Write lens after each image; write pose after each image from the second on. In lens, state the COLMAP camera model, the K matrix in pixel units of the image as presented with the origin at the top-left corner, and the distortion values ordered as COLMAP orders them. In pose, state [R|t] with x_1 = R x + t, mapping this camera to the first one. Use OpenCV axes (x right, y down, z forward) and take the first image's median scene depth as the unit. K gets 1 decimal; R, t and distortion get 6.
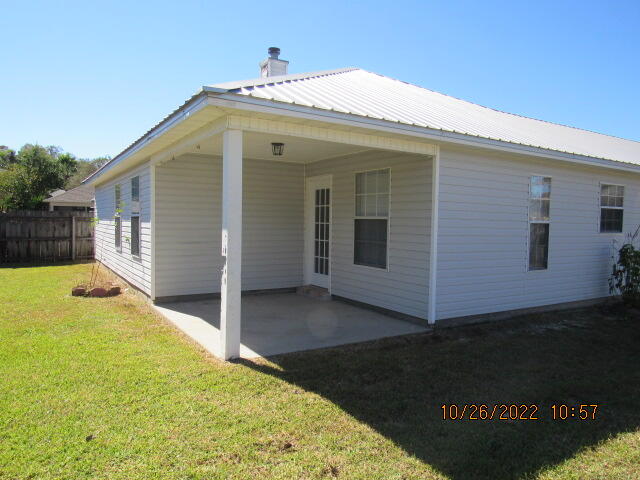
lens RADIAL K [[455.0, 0, 316.6], [0, 455.0, 238.1], [0, 0, 1]] dist [-0.026702, 0.008223]
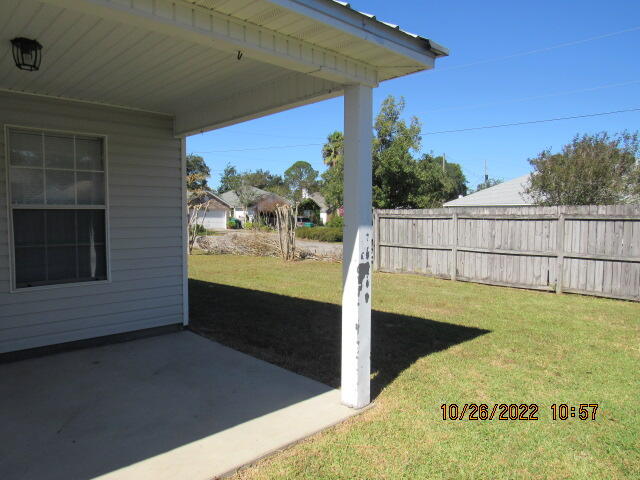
lens RADIAL K [[455.0, 0, 319.9], [0, 455.0, 239.4], [0, 0, 1]] dist [-0.026702, 0.008223]
pose [[-0.198470, -0.088900, 0.976067, -0.909299], [0.029964, 0.994862, 0.096704, -0.079034], [-0.979649, 0.048440, -0.194786, 1.231538]]
